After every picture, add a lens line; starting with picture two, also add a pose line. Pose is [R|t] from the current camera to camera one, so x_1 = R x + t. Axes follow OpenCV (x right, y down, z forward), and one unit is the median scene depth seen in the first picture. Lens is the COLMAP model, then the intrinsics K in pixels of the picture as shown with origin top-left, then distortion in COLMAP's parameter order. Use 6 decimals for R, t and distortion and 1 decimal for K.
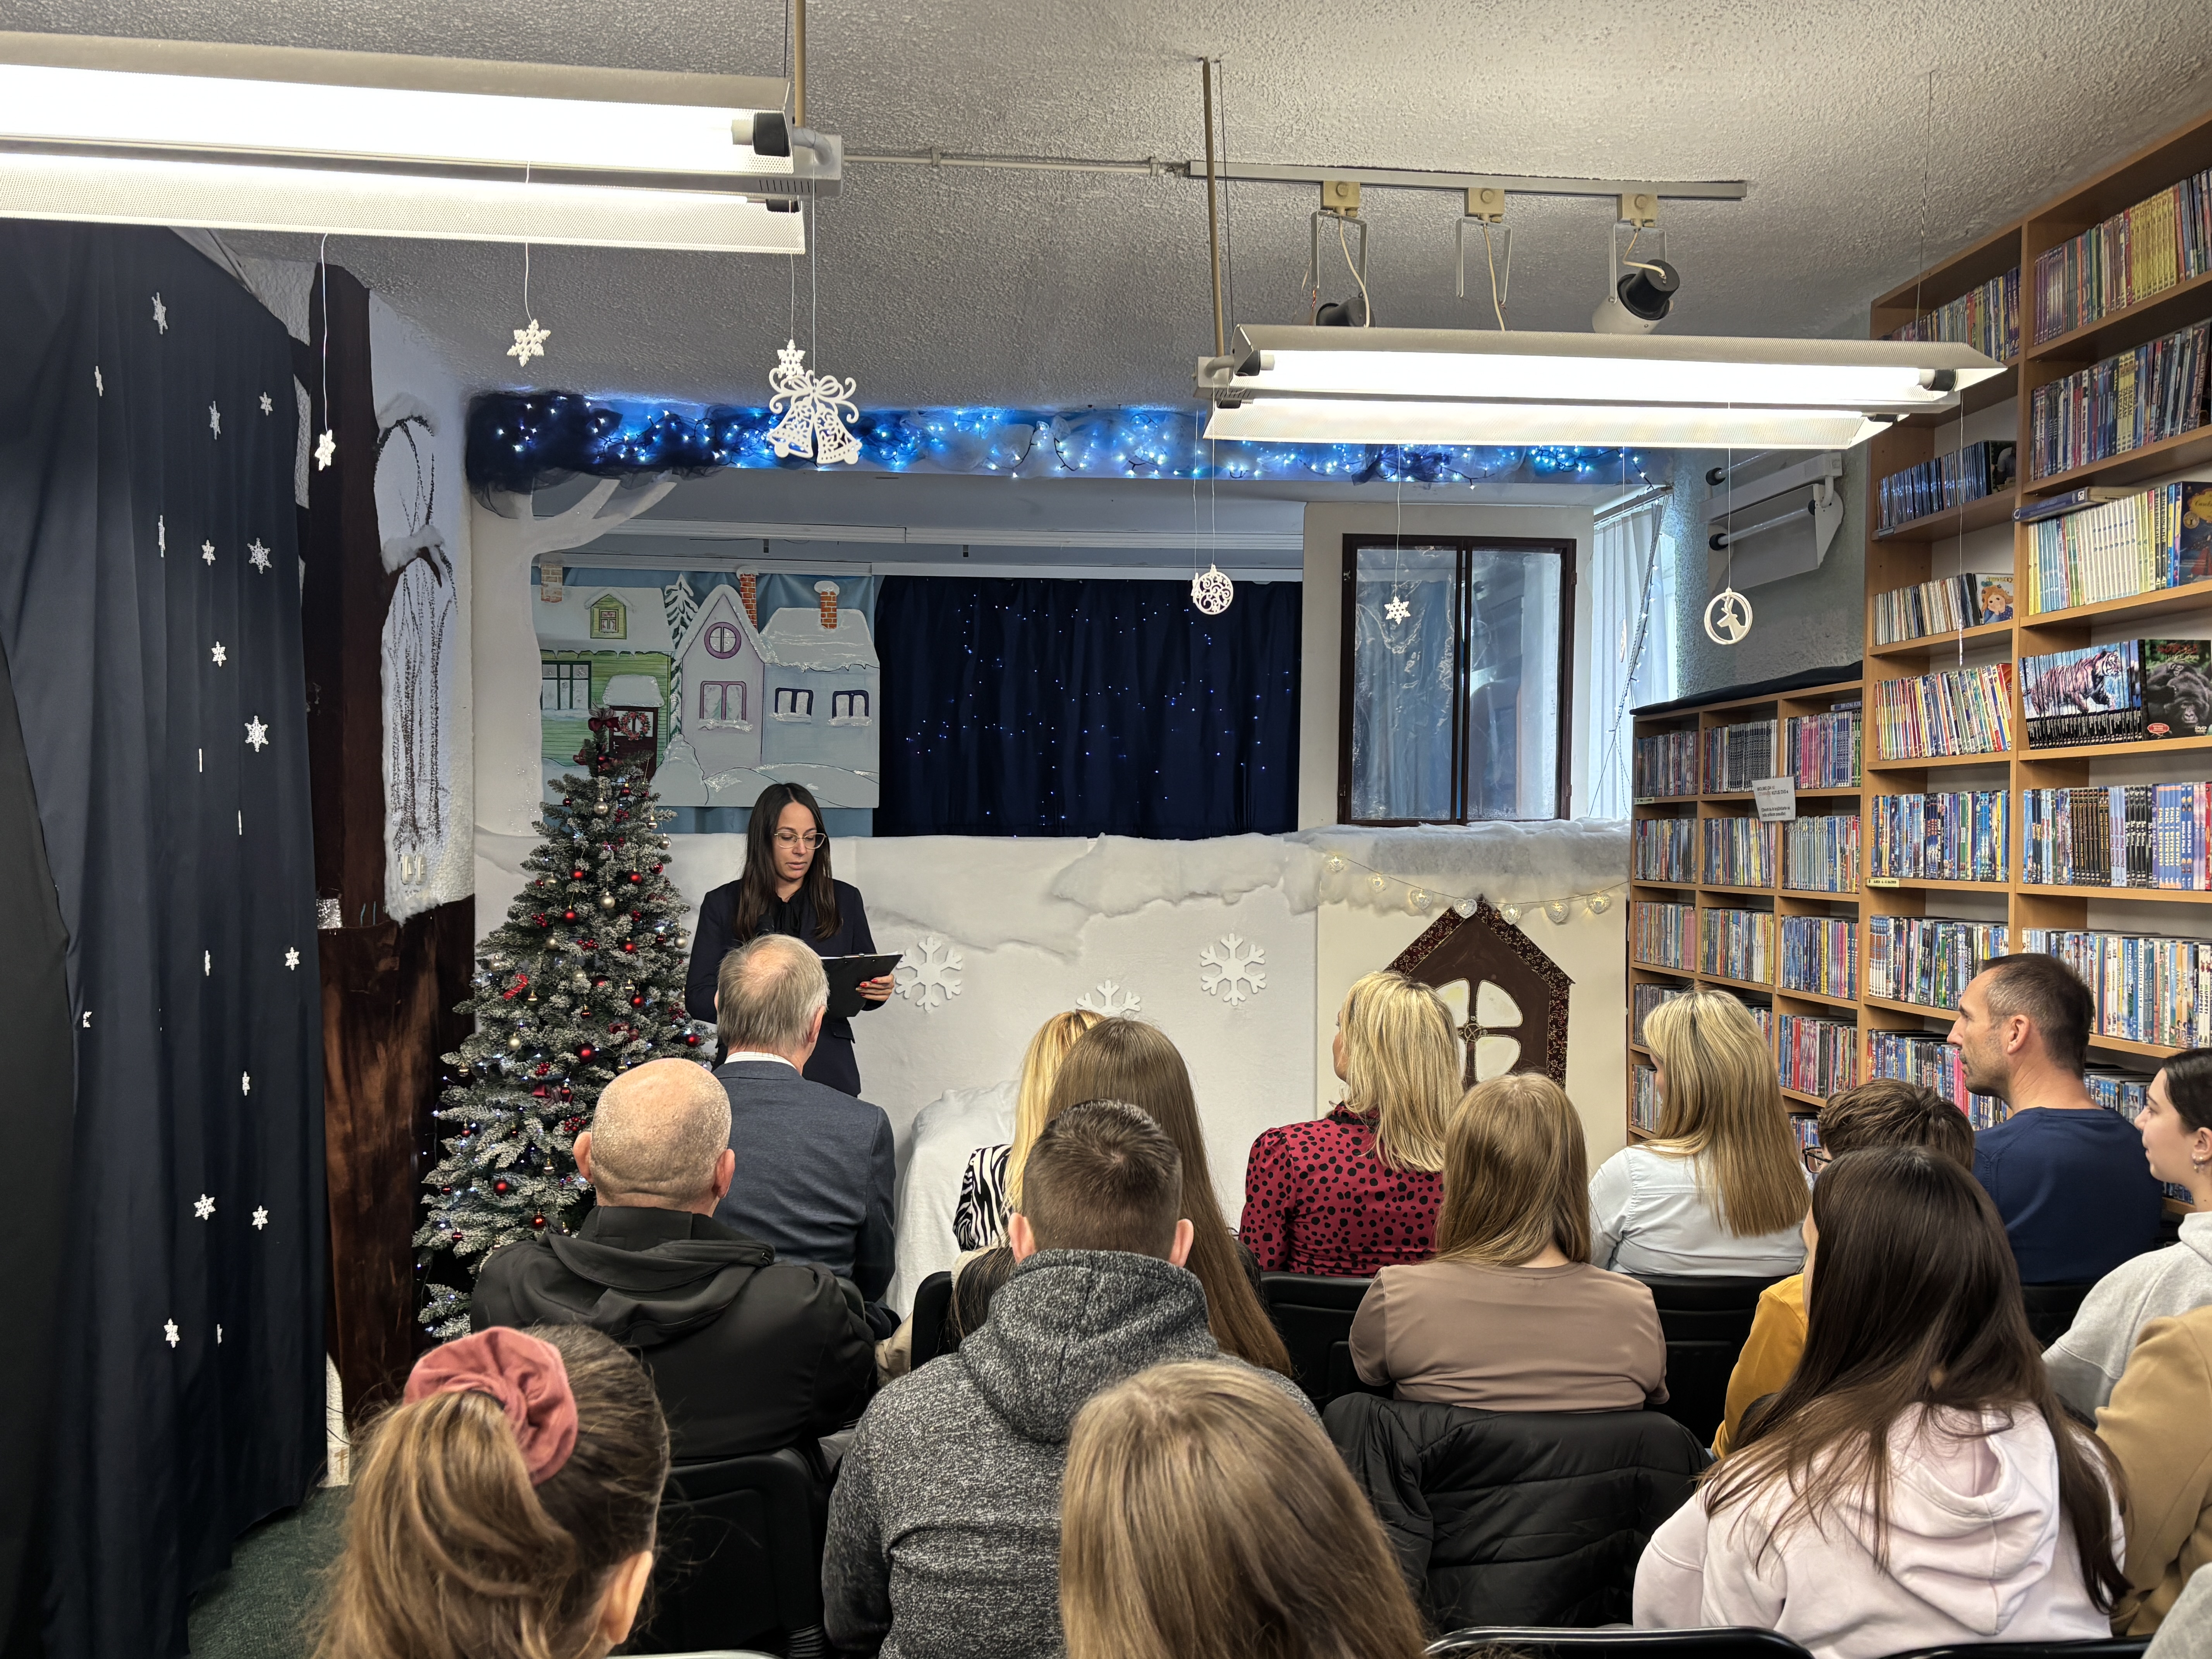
lens RADIAL K [[1858.8, 0, 1132.4], [0, 1858.8, 831.8], [0, 0, 1]] dist [0.019023, 0.007284]
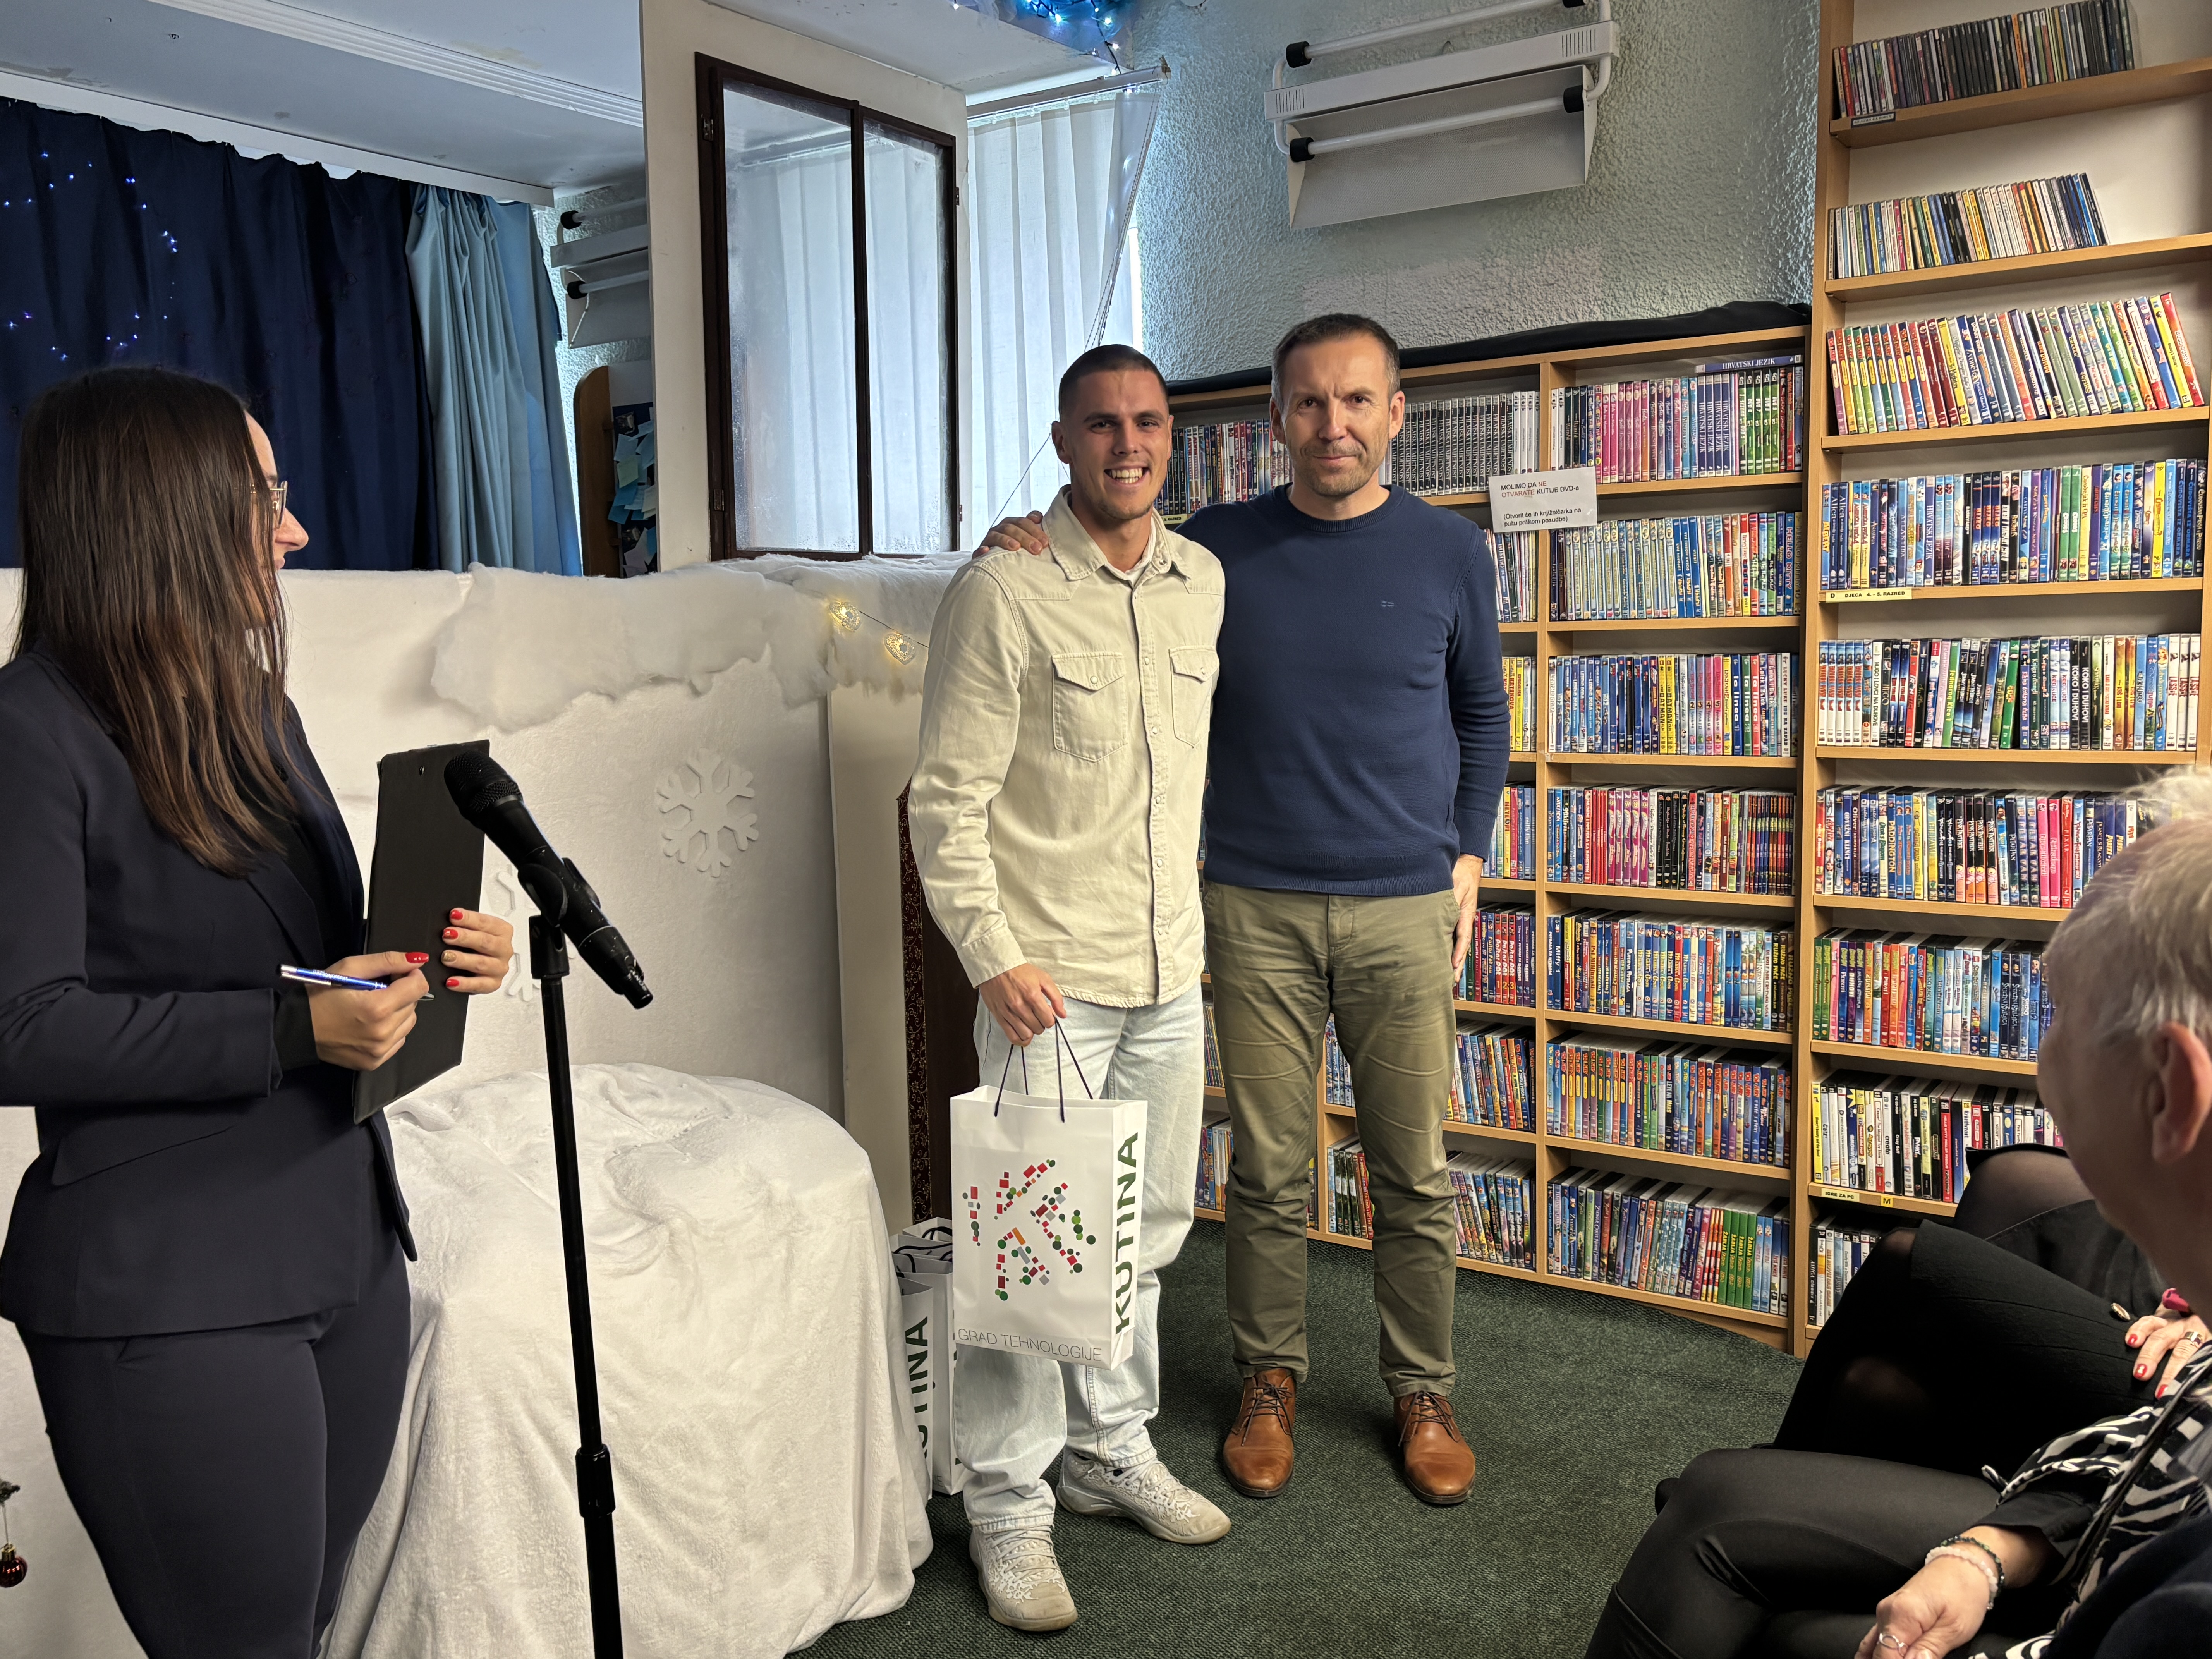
lens RADIAL K [[1858.8, 0, 1092.9], [0, 1858.8, 820.8], [0, 0, 1]] dist [0.019023, 0.007284]
pose [[0.649835, -0.102956, 0.753070, -0.301469], [0.029420, 0.993448, 0.110432, 0.019529], [-0.759506, -0.049607, 0.648607, 0.574328]]
